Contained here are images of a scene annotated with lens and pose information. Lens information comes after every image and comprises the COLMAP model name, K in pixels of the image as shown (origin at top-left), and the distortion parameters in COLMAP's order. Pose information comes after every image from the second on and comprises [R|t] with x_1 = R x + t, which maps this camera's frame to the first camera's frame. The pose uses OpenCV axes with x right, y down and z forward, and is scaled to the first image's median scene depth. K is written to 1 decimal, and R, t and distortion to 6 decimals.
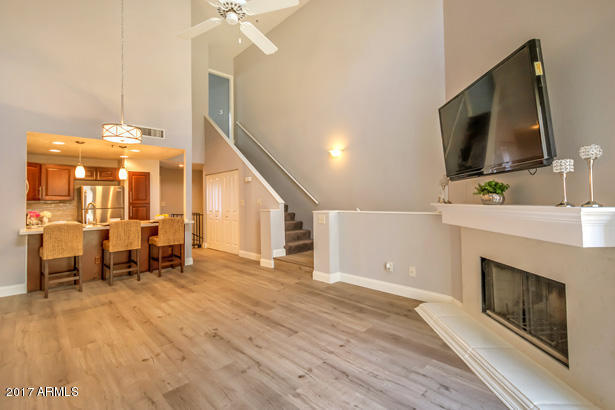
lens RADIAL K [[282.2, 0, 307.9], [0, 282.2, 195.0], [0, 0, 1]] dist [0.002248, -0.000072]
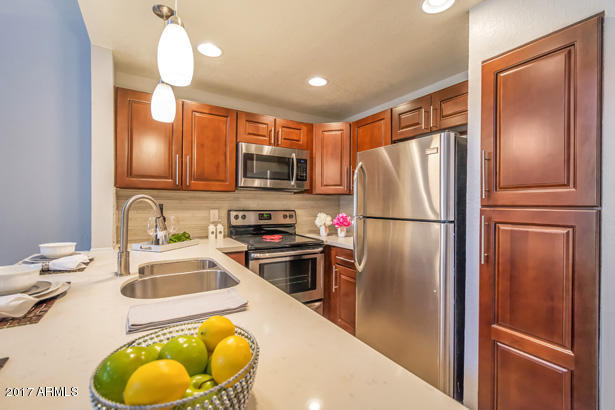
lens RADIAL K [[275.5, 0, 307.5], [0, 275.5, 205.0], [0, 0, 1]] dist [0.001493, 0.000088]
pose [[-0.217722, 0.021437, -0.975775, -0.535198], [0.009355, 0.999759, 0.019877, 0.035512], [0.975966, -0.004801, -0.217870, 1.267095]]
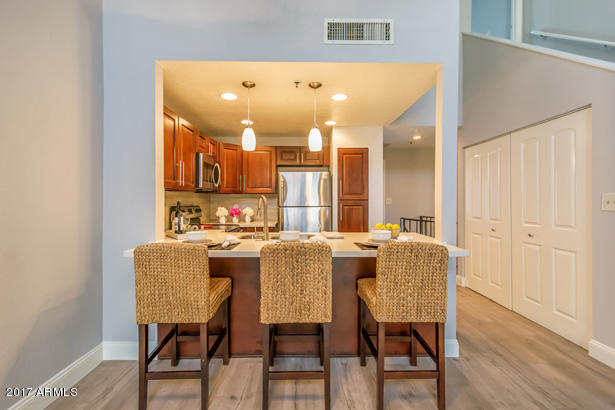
lens RADIAL K [[276.1, 0, 308.6], [0, 276.1, 200.1], [0, 0, 1]] dist [0.000545, -0.000052]
pose [[0.728592, 0.016663, -0.684746, -0.363035], [-0.000813, 0.999724, 0.023463, 0.023764], [0.684948, -0.016539, 0.728404, 0.705642]]
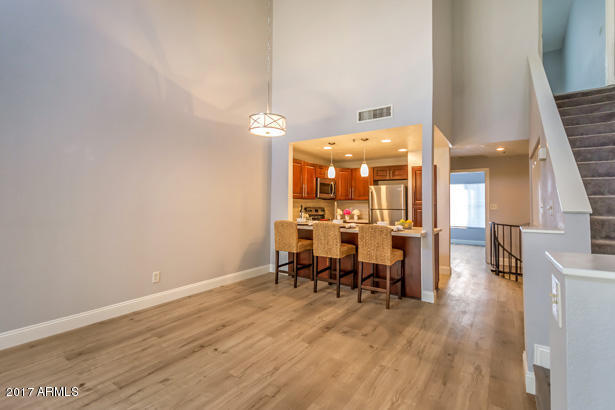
lens RADIAL K [[282.2, 0, 307.9], [0, 282.2, 195.0], [0, 0, 1]] dist [0.002248, -0.000072]
pose [[0.199932, -0.011912, -0.979737, 0.191231], [0.003442, 0.999928, -0.011455, 0.013018], [0.979804, -0.001082, 0.199959, 0.726755]]
